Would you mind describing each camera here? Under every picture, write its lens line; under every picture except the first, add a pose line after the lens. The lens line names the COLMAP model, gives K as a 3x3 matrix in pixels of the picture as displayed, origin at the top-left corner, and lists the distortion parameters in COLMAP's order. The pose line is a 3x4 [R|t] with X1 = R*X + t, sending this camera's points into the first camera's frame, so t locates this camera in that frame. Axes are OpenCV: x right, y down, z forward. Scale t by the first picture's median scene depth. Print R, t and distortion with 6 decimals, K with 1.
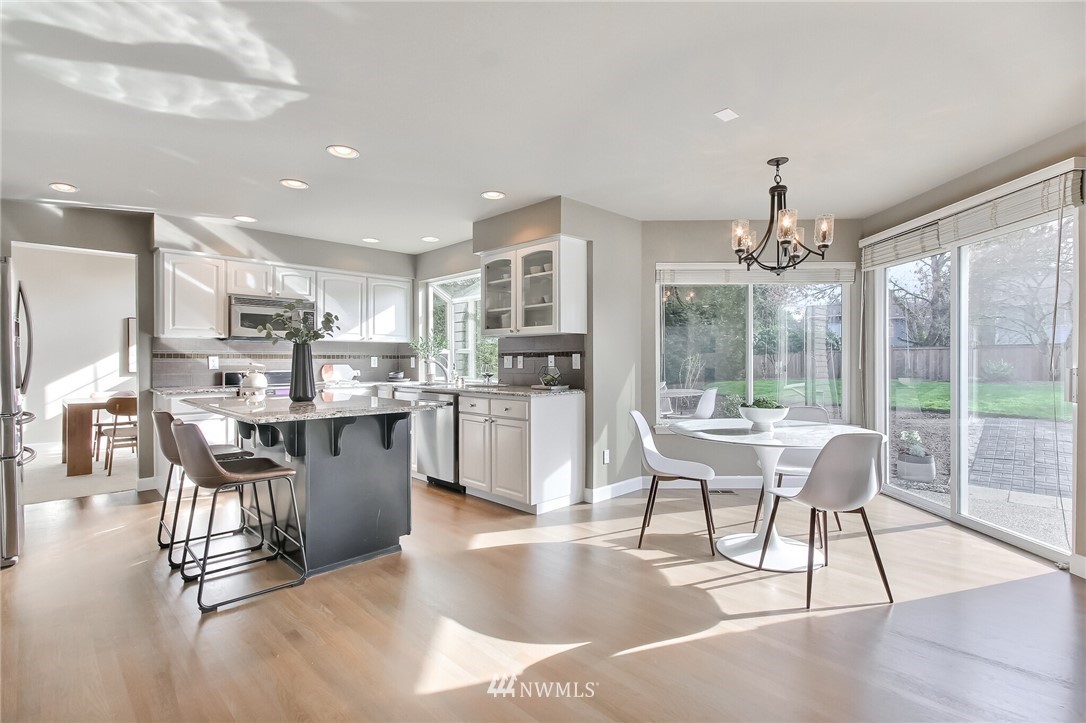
lens RADIAL K [[504.0, 0, 543.7], [0, 504.0, 362.2], [0, 0, 1]] dist [0.004761, -0.000779]
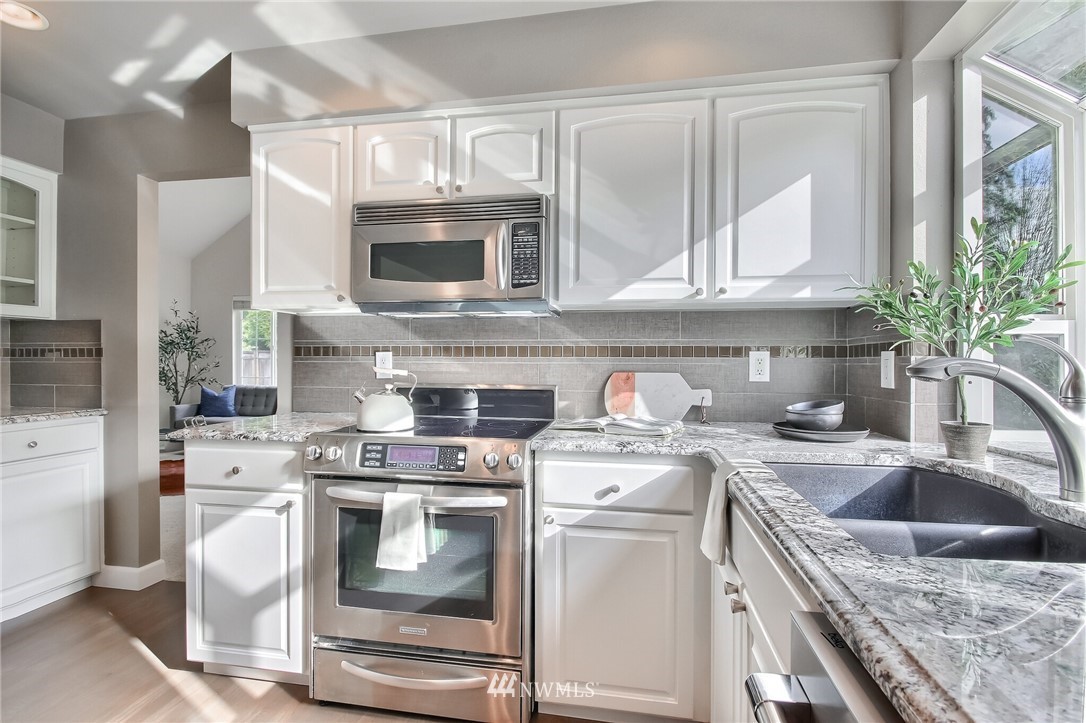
lens RADIAL K [[504.0, 0, 554.6], [0, 504.0, 363.5], [0, 0, 1]] dist [0.004761, -0.000779]
pose [[0.593968, 0.006317, -0.804464, -0.191029], [-0.007658, 0.999968, 0.002199, -0.003069], [0.804453, 0.004855, 0.593997, 0.905852]]
